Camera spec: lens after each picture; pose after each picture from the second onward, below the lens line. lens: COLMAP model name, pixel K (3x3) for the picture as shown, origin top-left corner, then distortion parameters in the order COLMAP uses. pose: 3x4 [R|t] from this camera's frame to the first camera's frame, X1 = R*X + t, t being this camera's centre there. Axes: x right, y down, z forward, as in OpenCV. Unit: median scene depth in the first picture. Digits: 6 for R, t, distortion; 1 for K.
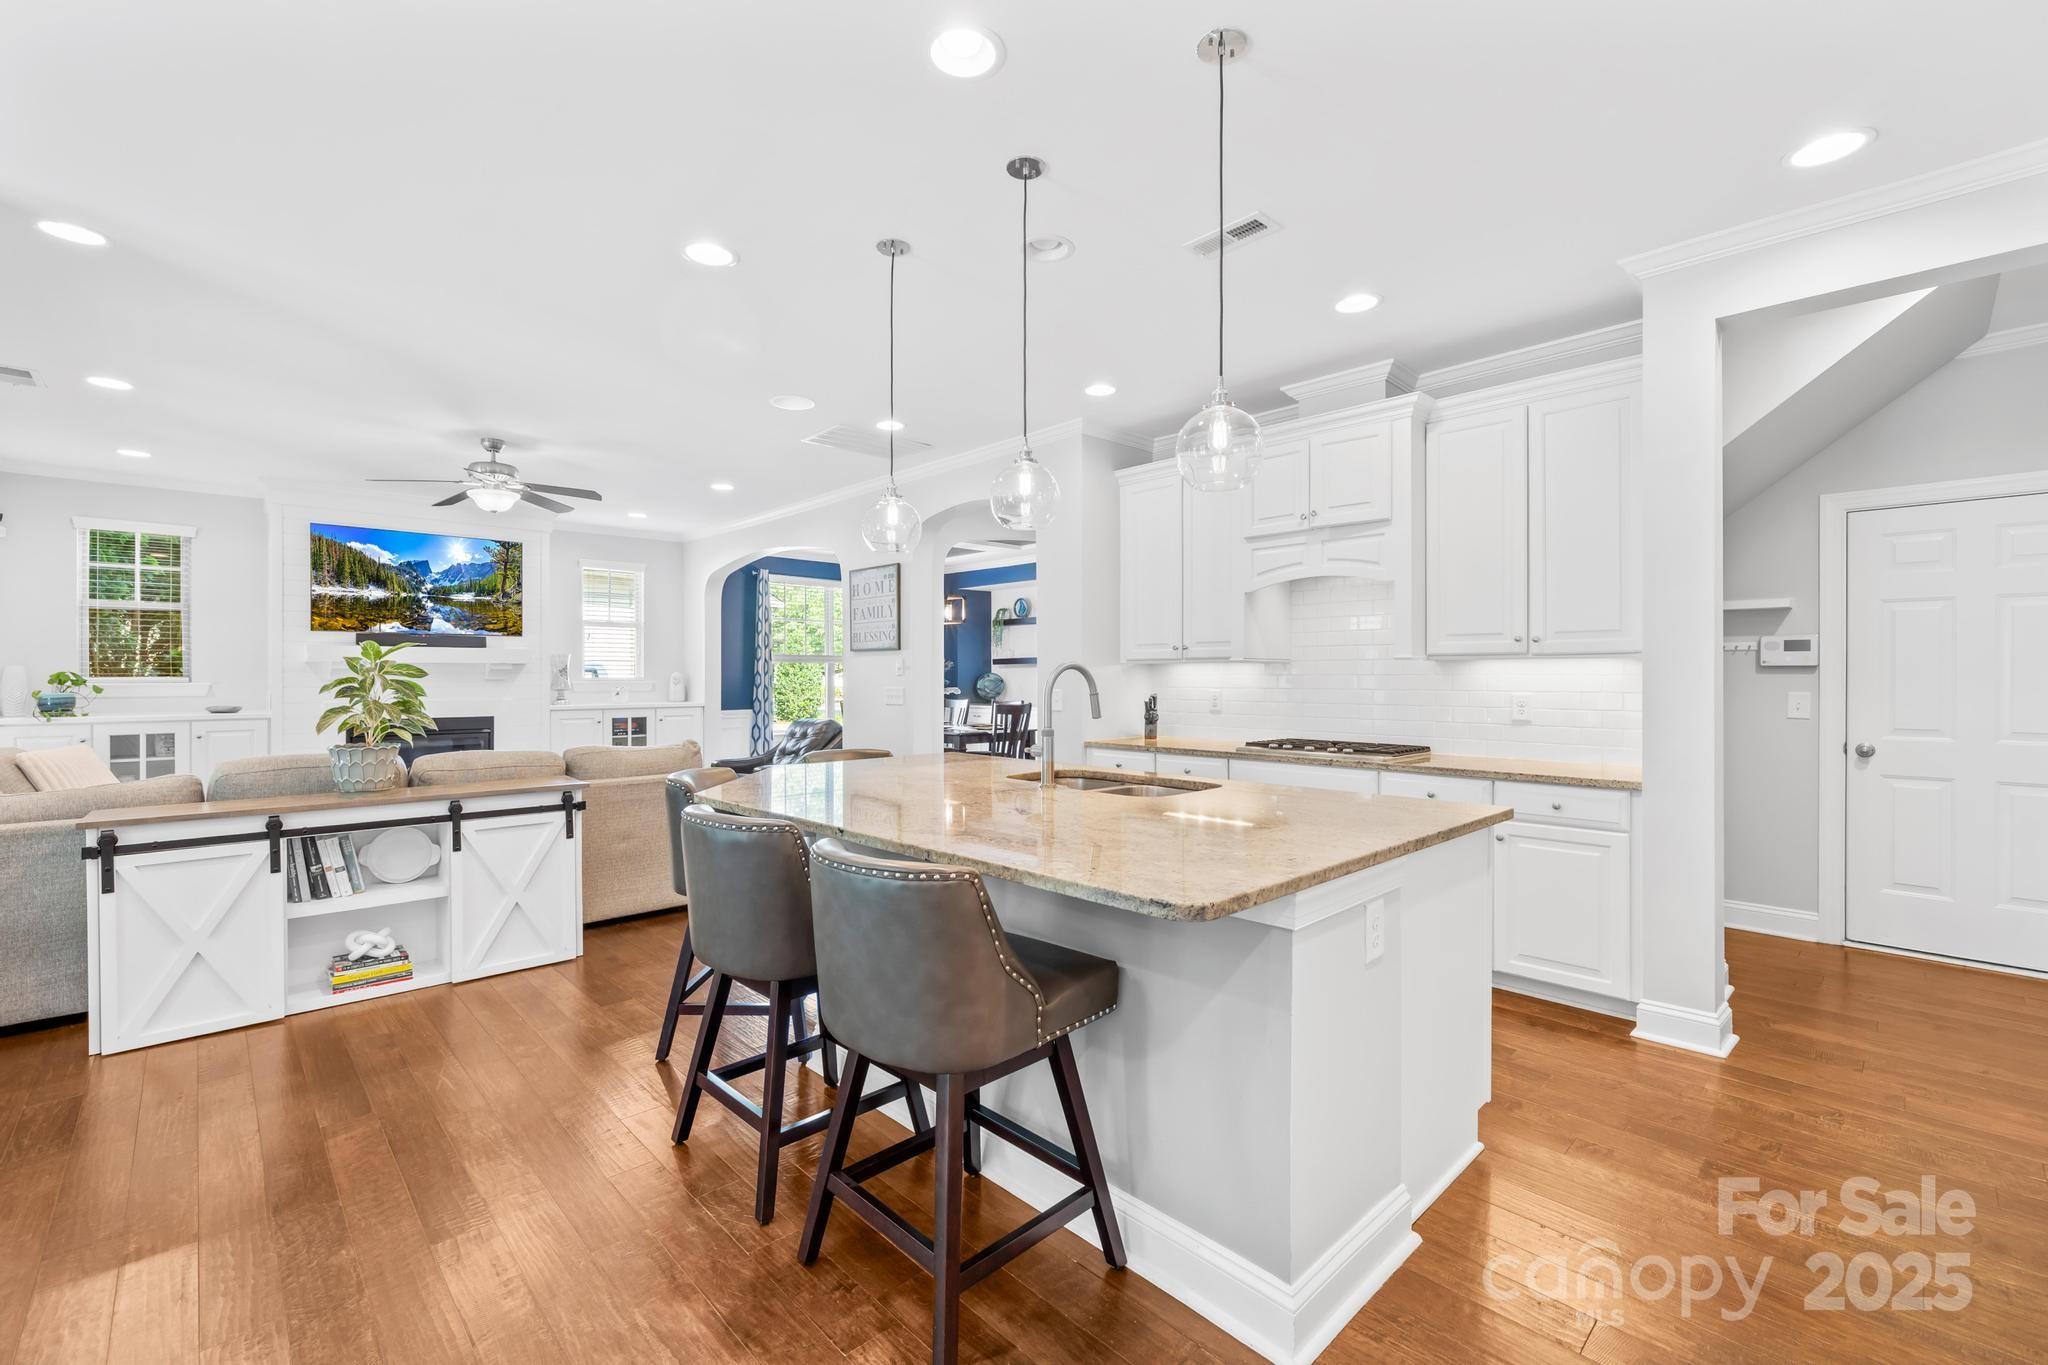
lens RADIAL K [[865.0, 0, 1001.4], [0, 865.0, 683.3], [0, 0, 1]] dist [0.000805, -0.000404]
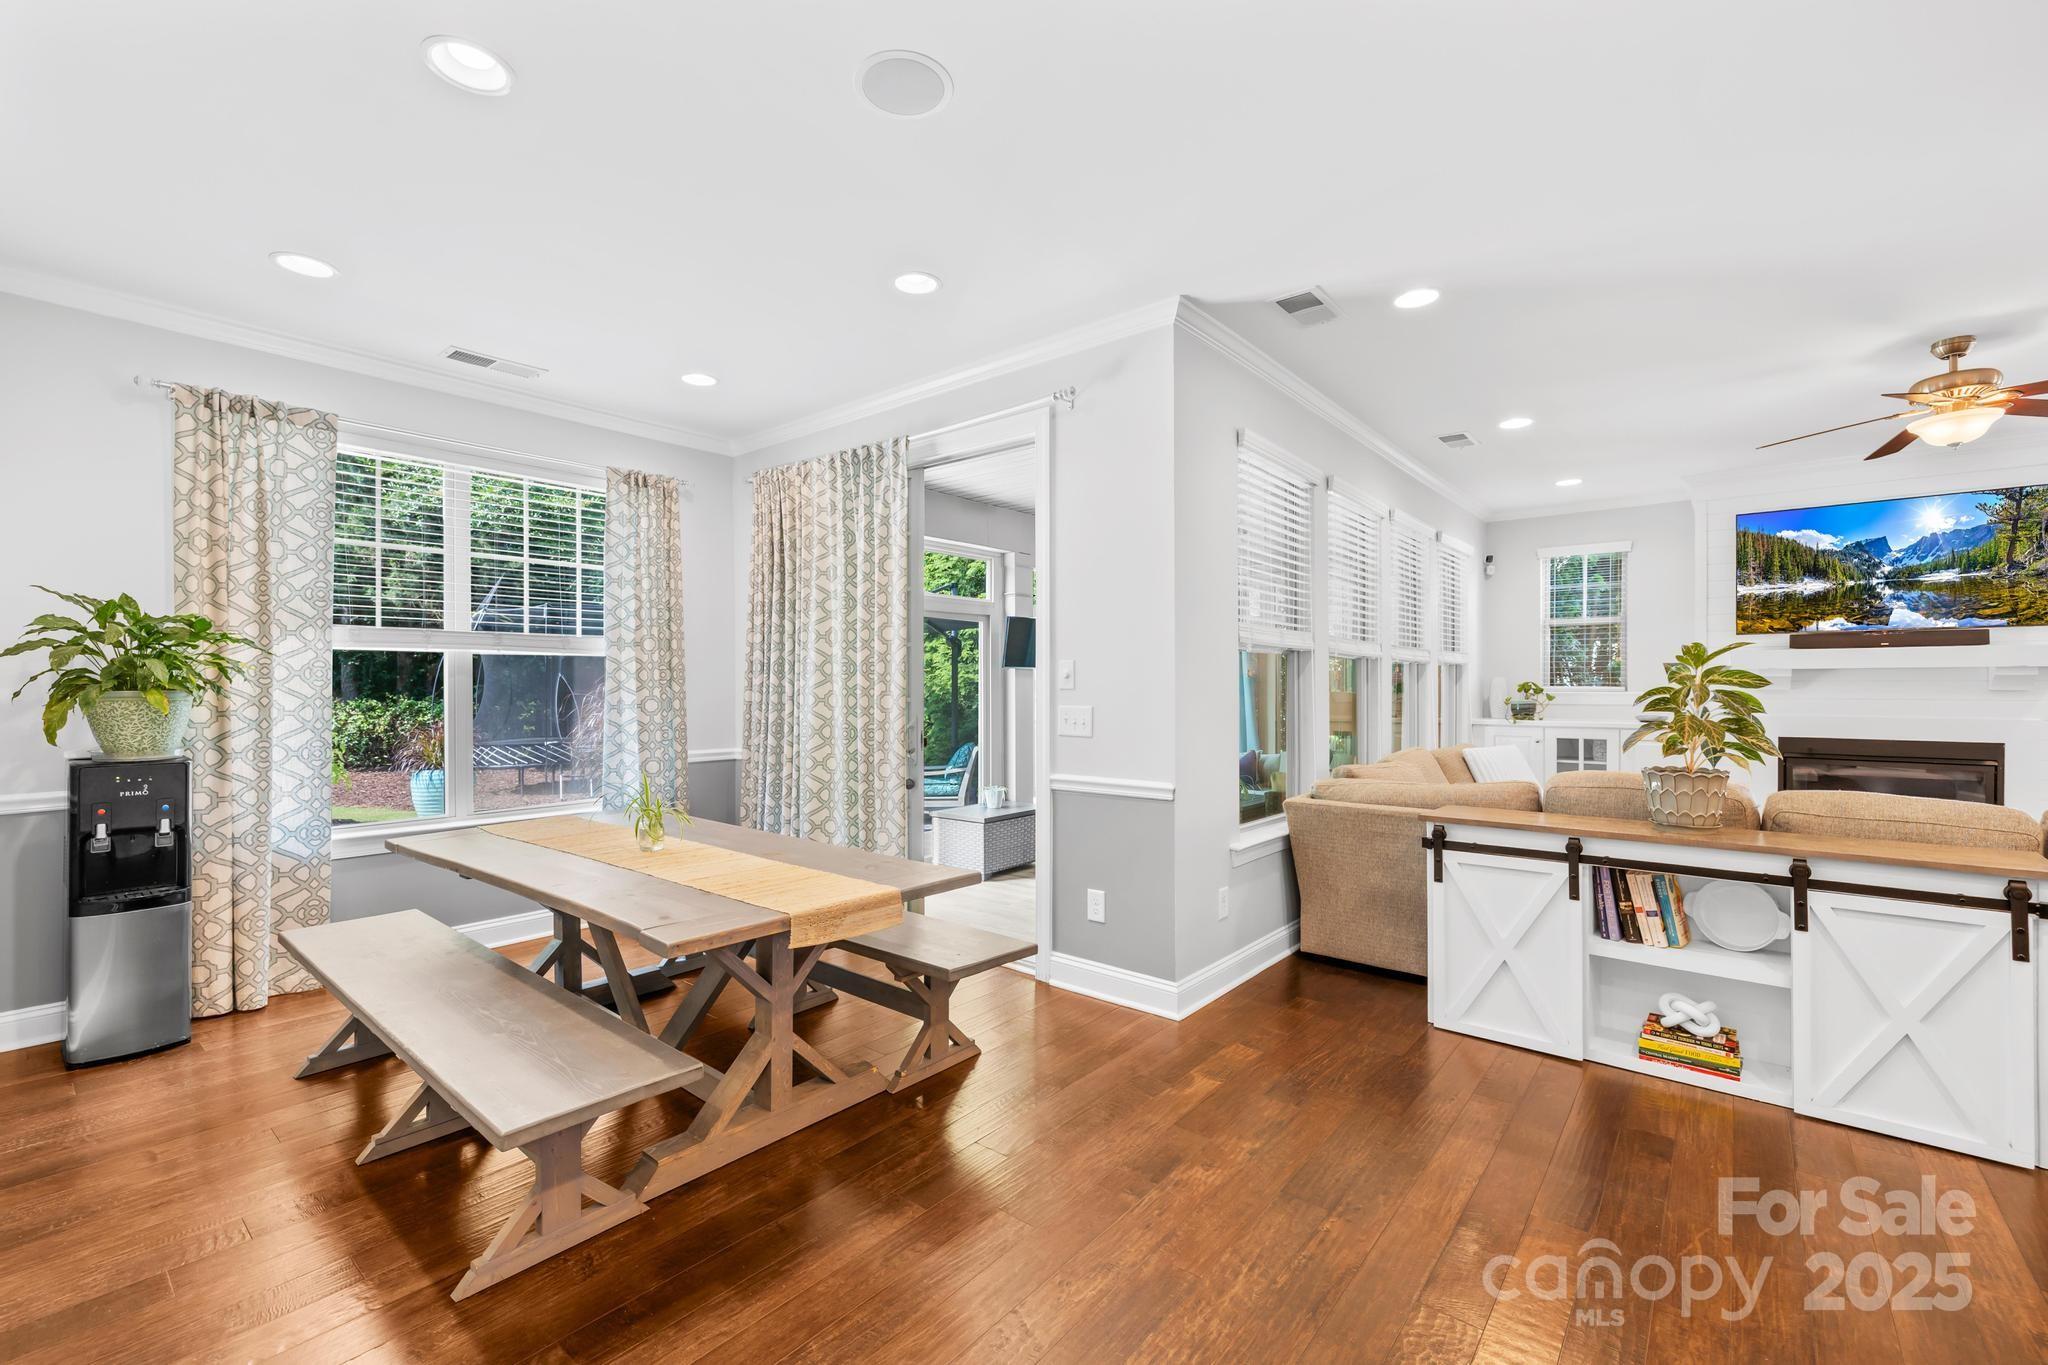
lens RADIAL K [[853.3, 0, 1018.9], [0, 853.3, 691.1], [0, 0, 1]] dist [-0.018873, 0.006258]
pose [[0.143508, 0.003926, -0.989641, -0.015360], [-0.002022, 0.999991, 0.003674, -0.001907], [0.989647, 0.001473, 0.143515, 0.114076]]
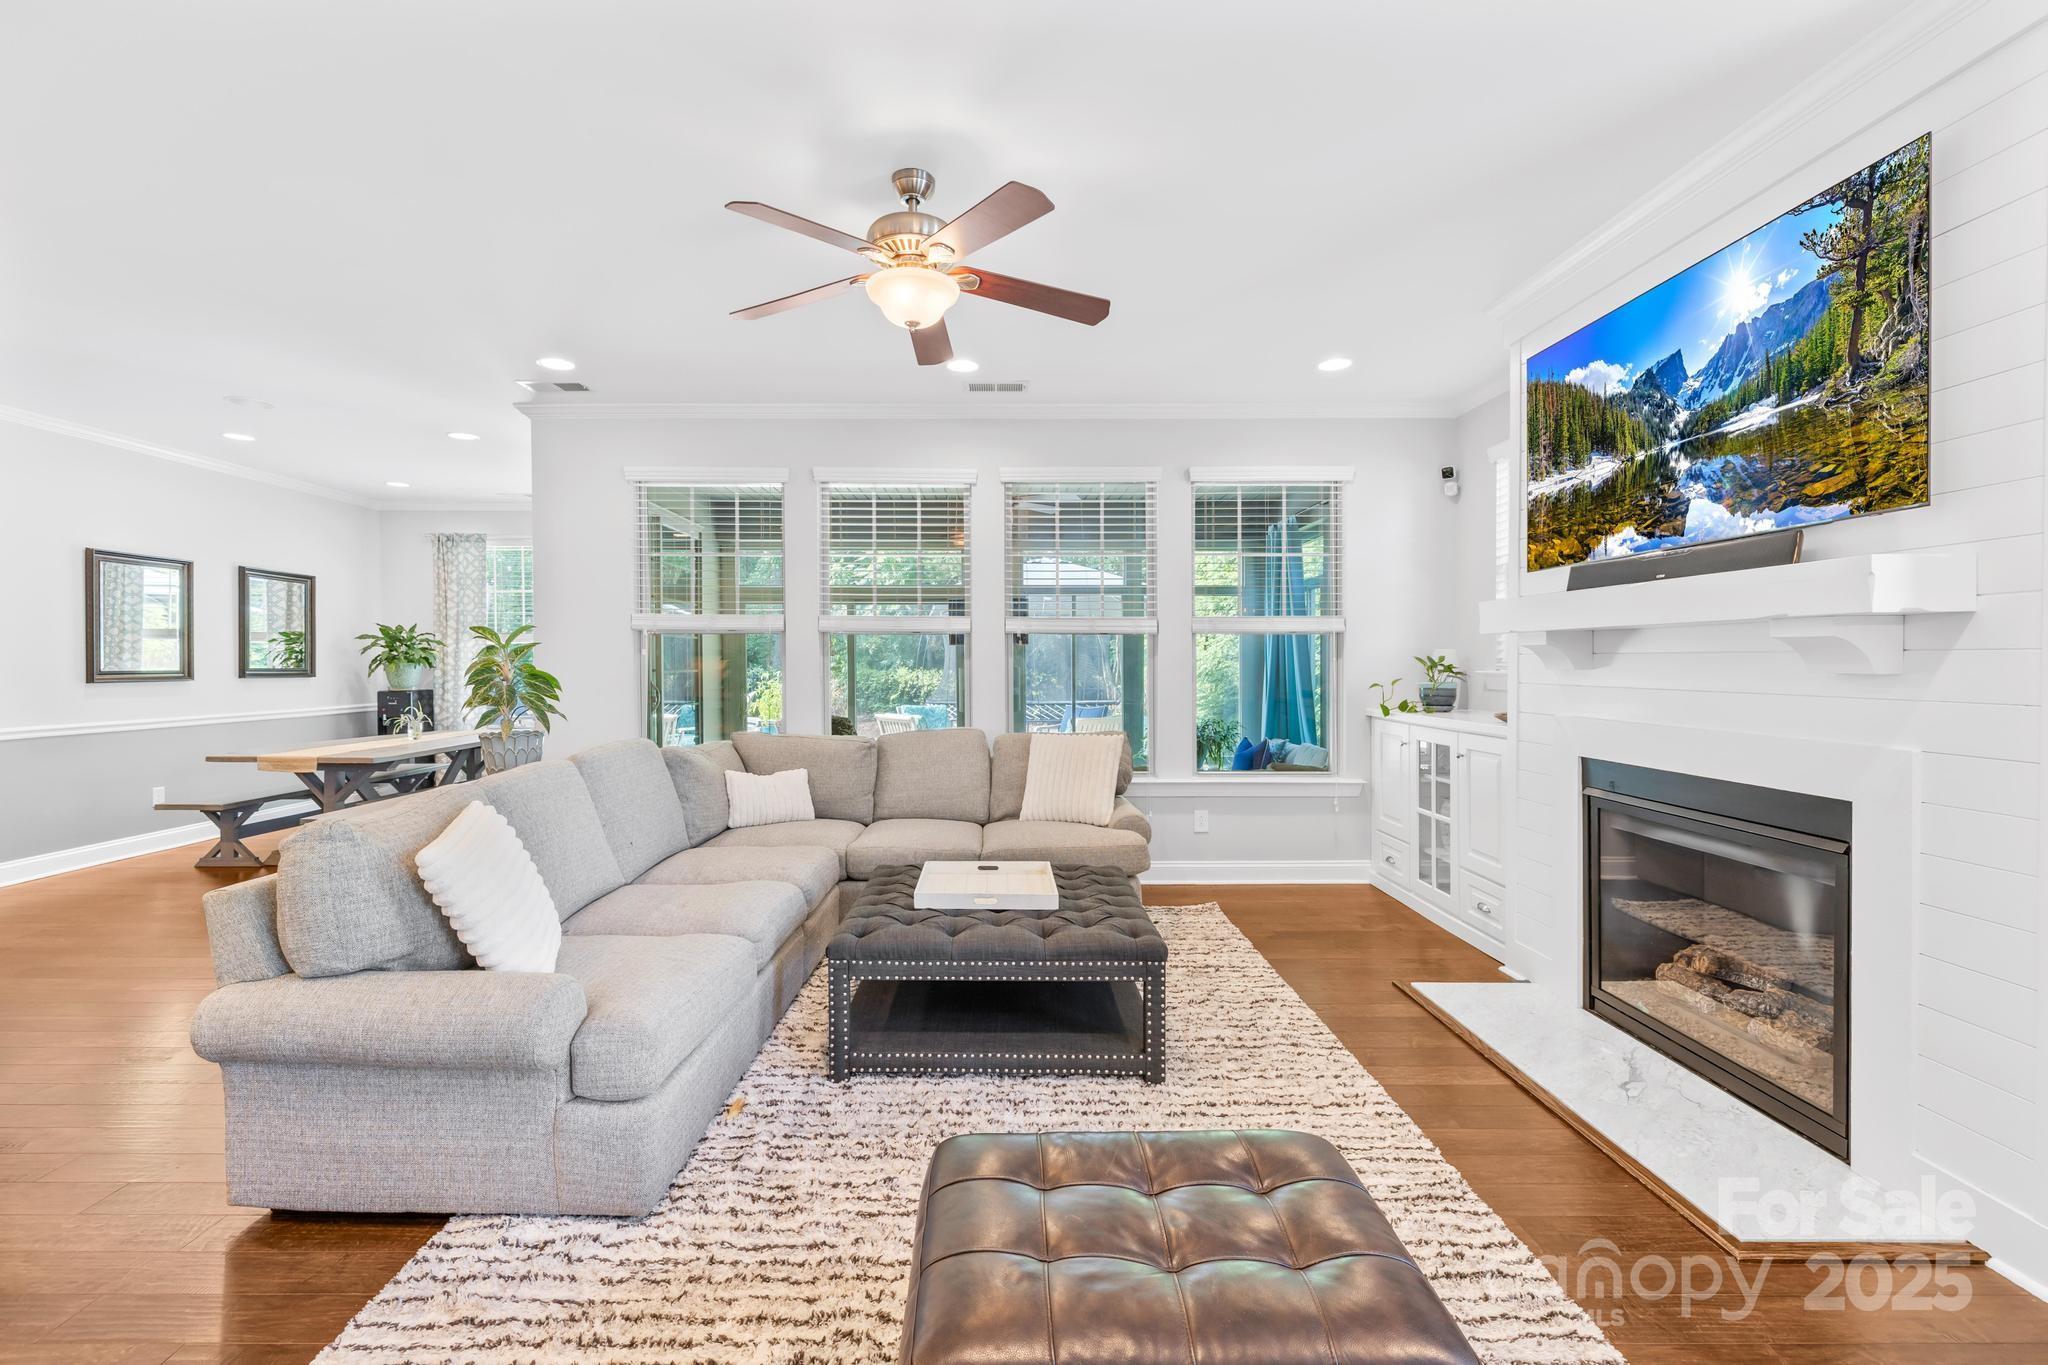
lens RADIAL K [[872.6, 0, 994.1], [0, 872.6, 656.4], [0, 0, 1]] dist [-0.005015, 0.000650]
pose [[-0.663945, 0.000930, -0.747781, -0.196663], [0.000204, 0.999999, 0.001062, -0.009771], [0.747781, 0.000553, -0.663945, 1.103549]]
